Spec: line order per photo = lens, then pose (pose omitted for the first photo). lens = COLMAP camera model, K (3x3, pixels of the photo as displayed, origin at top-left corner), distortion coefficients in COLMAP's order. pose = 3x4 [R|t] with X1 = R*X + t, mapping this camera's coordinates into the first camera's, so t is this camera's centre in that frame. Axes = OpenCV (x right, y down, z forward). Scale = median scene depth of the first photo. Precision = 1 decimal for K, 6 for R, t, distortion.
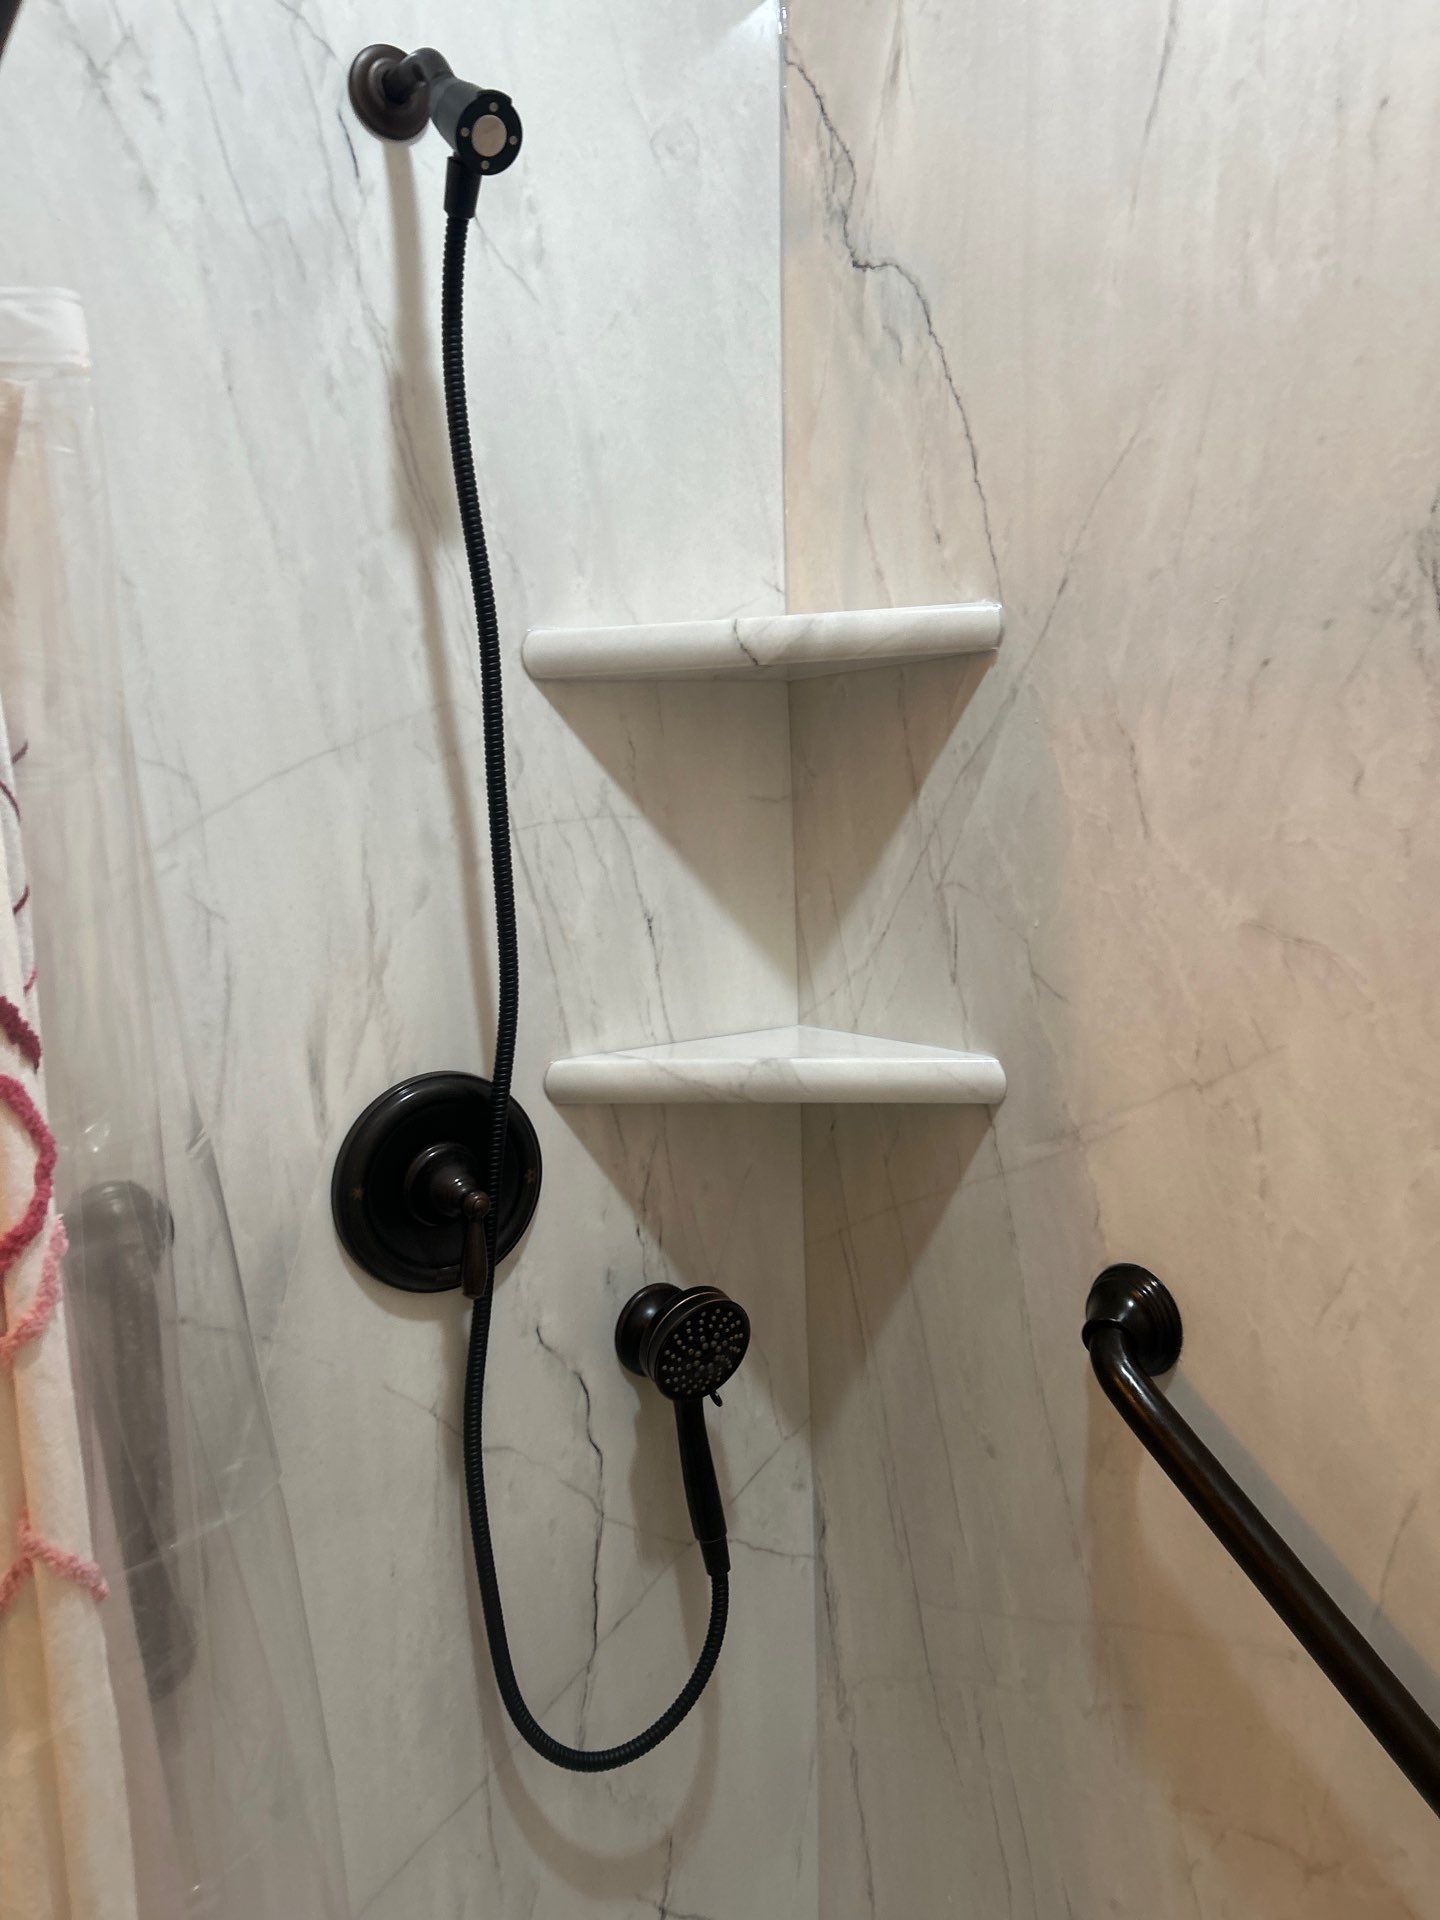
lens RADIAL K [[1435.6, 0, 717.8], [0, 1435.6, 945.2], [0, 0, 1]] dist [0.033520, -0.035359]
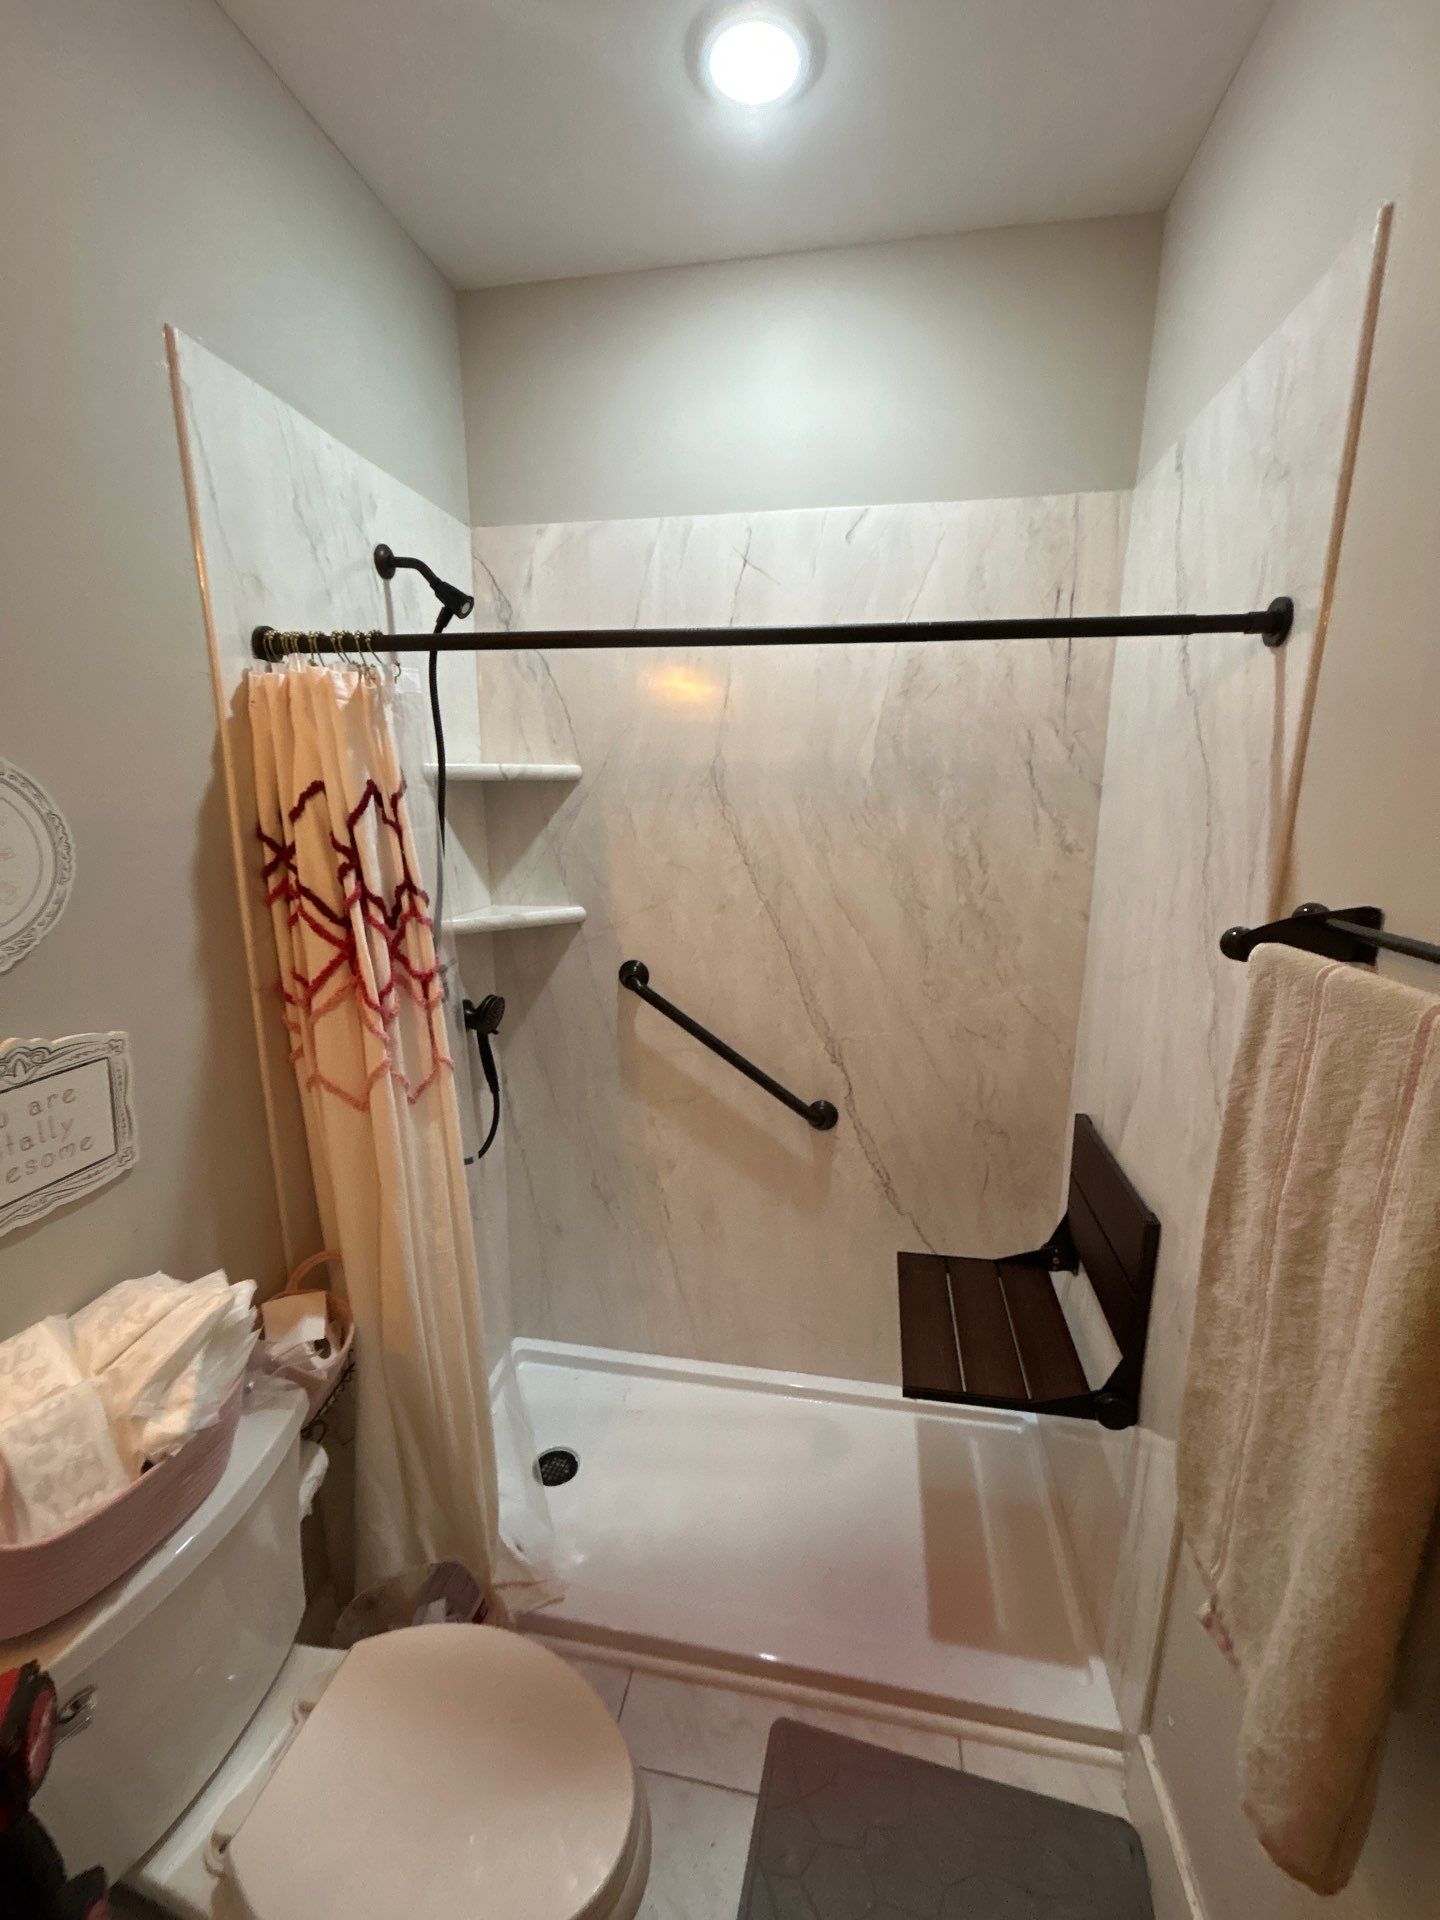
lens RADIAL K [[743.0, 0, 729.1], [0, 743.0, 951.0], [0, 0, 1]] dist [-0.000897, -0.000160]
pose [[0.718570, -0.102051, 0.687926, -0.829553], [0.041486, 0.993704, 0.104077, 0.018037], [-0.694216, -0.046247, 0.718280, -0.499930]]
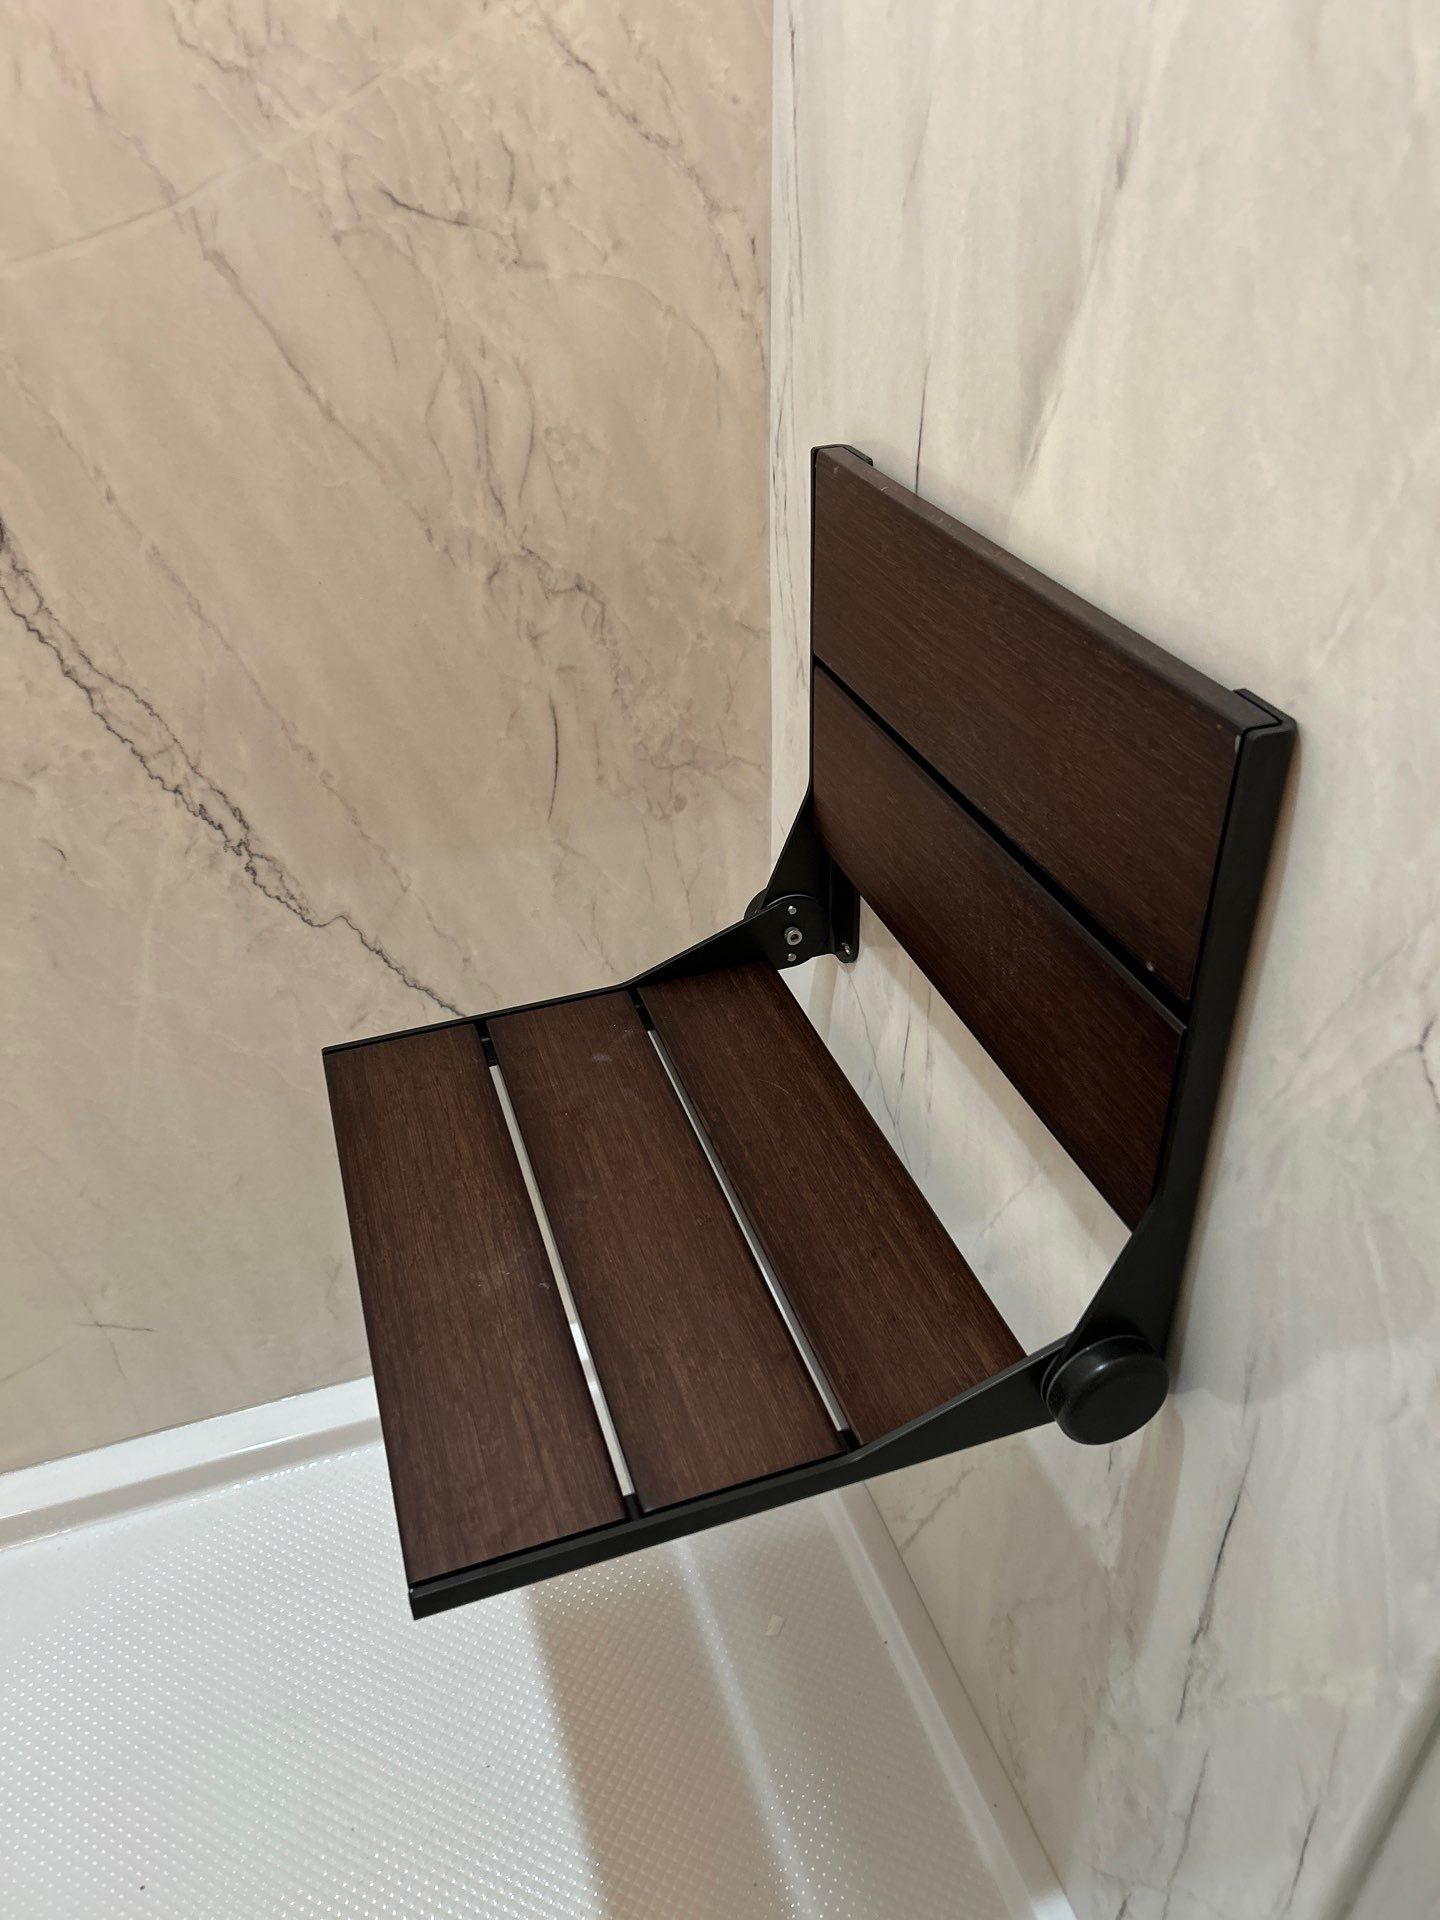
lens RADIAL K [[1435.6, 0, 717.8], [0, 1435.6, 945.2], [0, 0, 1]] dist [0.033520, -0.035359]
pose [[0.301713, -0.499496, 0.812080, -0.106308], [0.104633, 0.863976, 0.492542, 0.392310], [-0.947640, -0.063636, 0.312937, -0.123811]]
